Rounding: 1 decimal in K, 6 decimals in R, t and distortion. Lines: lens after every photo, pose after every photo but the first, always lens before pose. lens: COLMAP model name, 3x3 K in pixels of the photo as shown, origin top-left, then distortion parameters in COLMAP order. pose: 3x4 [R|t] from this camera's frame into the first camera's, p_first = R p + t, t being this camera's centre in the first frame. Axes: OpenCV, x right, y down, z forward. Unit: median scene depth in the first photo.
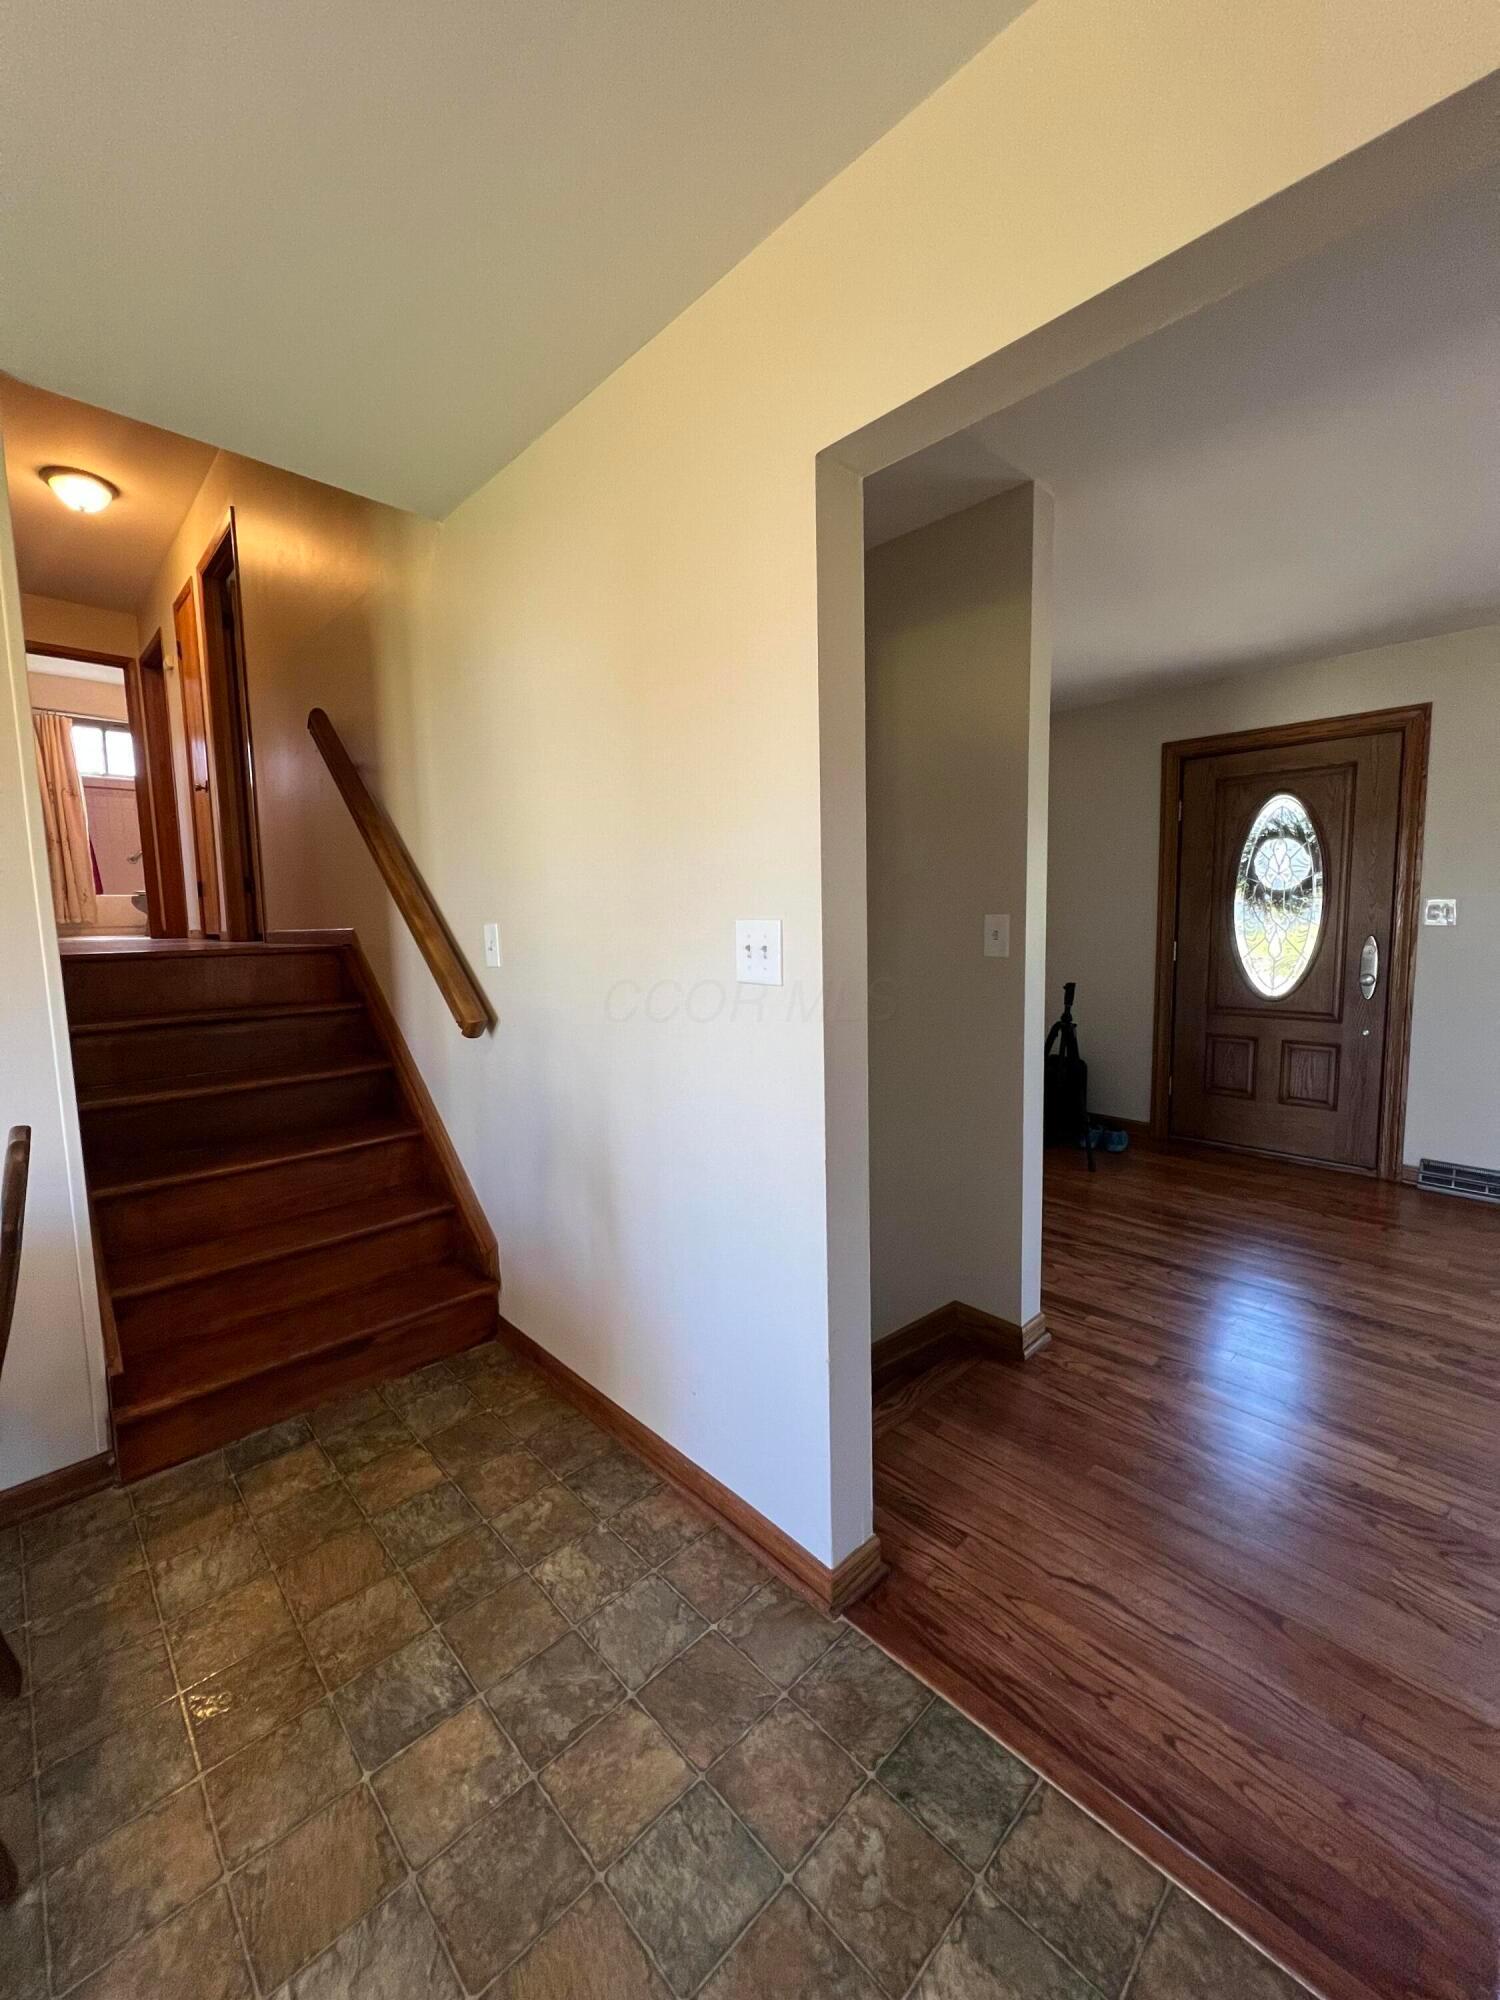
lens RADIAL K [[800.5, 0, 750.5], [0, 800.5, 1001.4], [0, 0, 1]] dist [-0.002809, -0.000047]
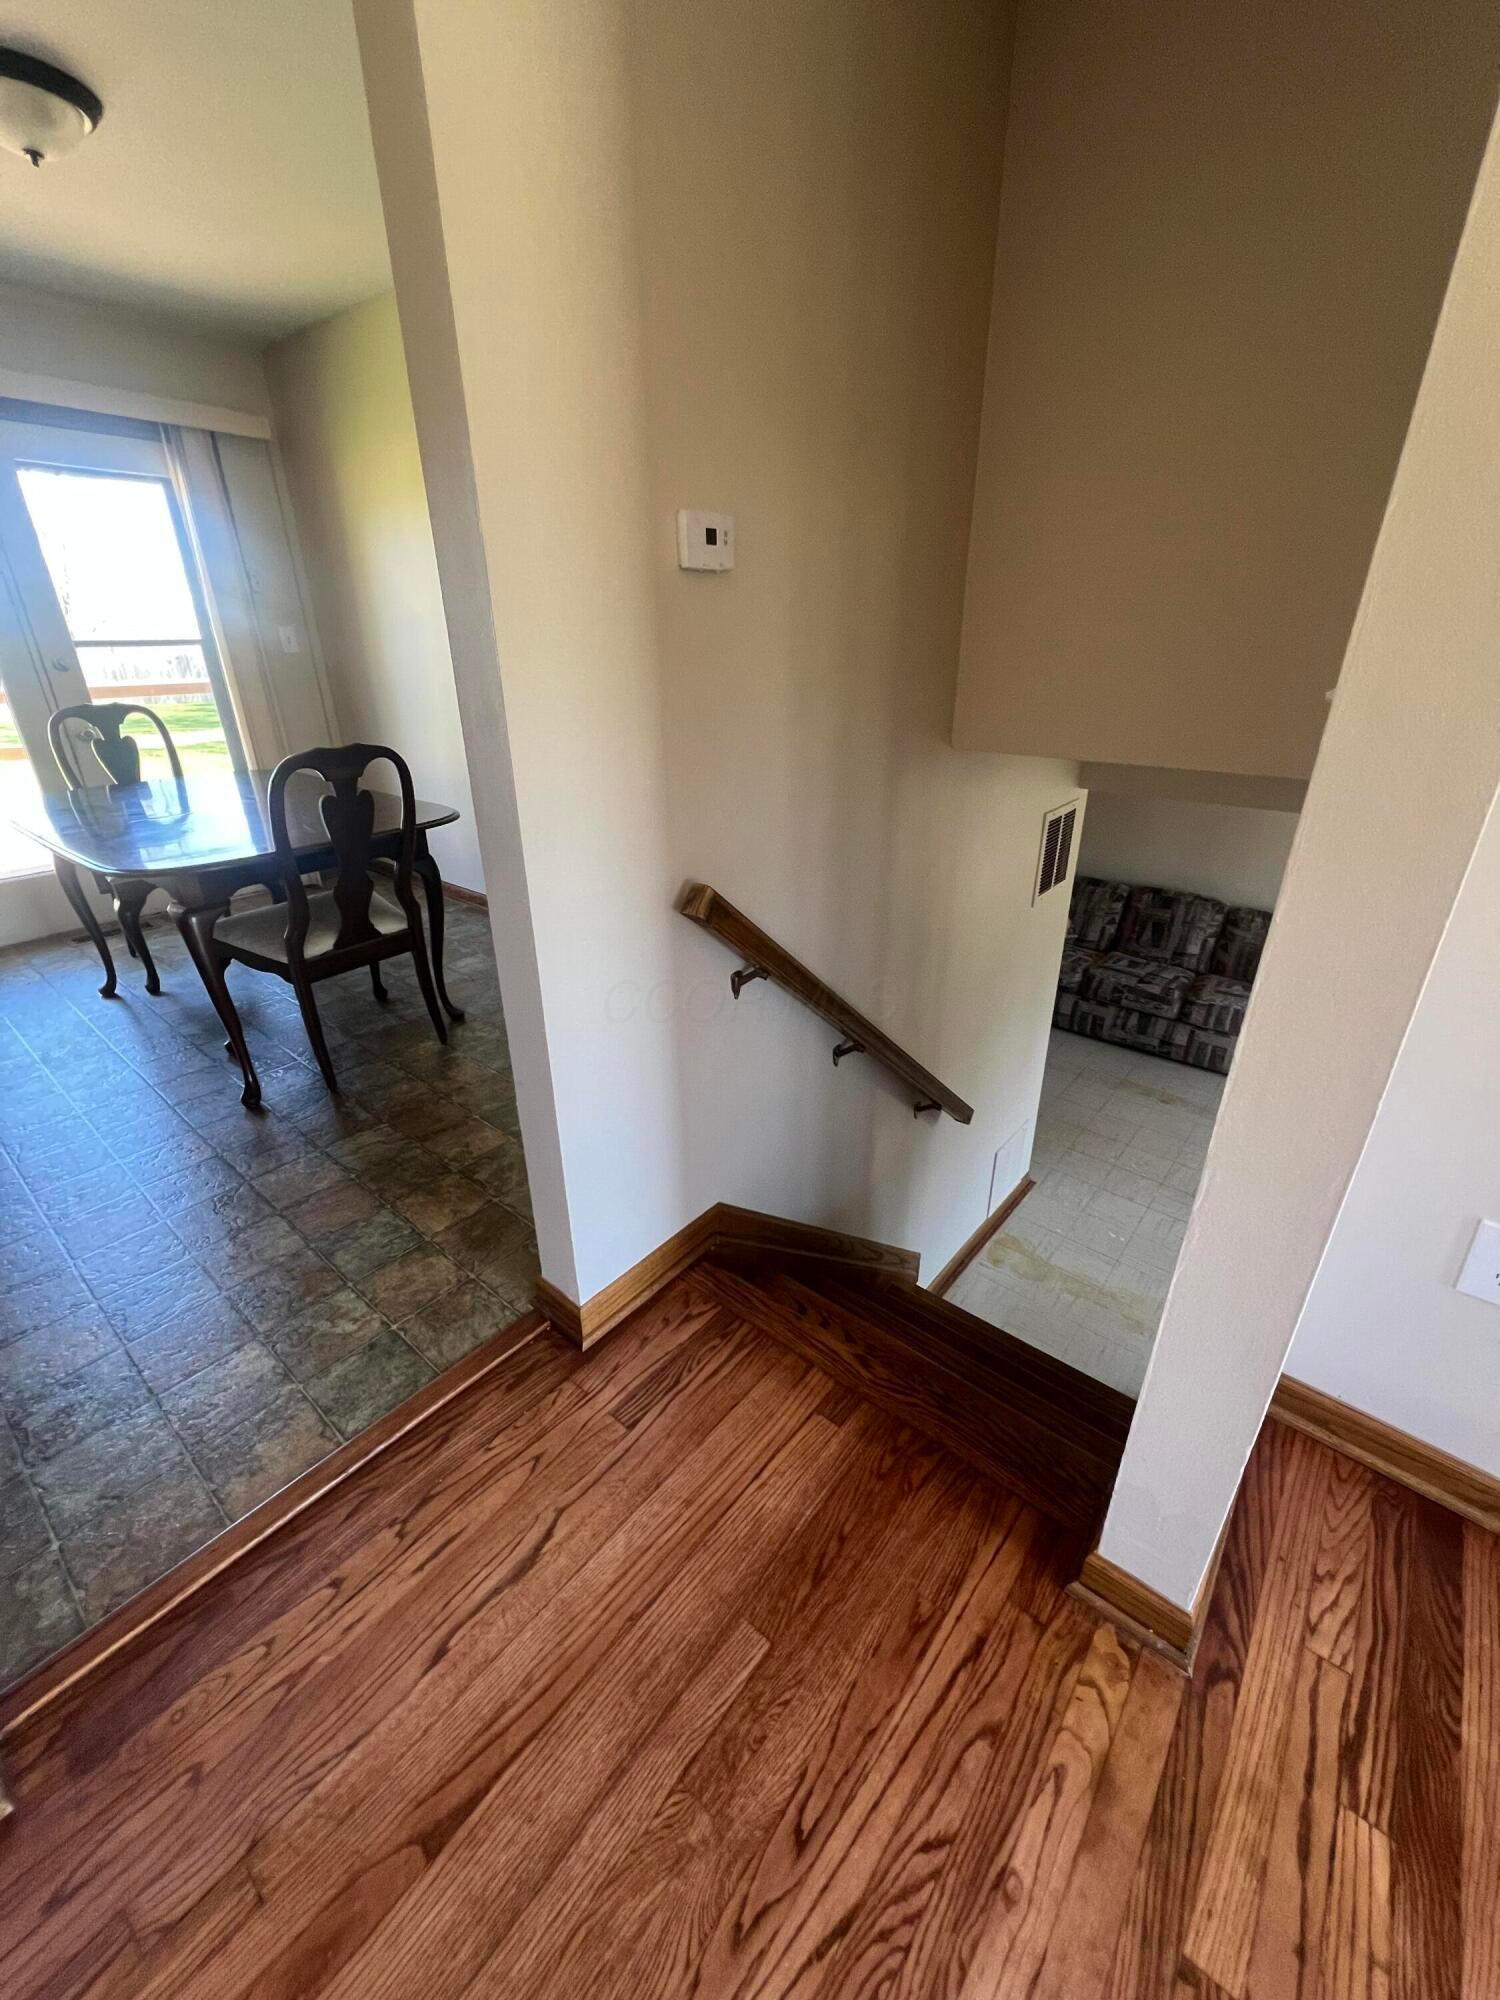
lens RADIAL K [[800.5, 0, 748.2], [0, 800.5, 995.6], [0, 0, 1]] dist [-0.002809, -0.000047]
pose [[0.111946, 0.429987, -0.895868, 1.056045], [-0.117144, 0.900959, 0.417792, -0.134656], [0.986785, 0.058176, 0.151230, 1.217728]]
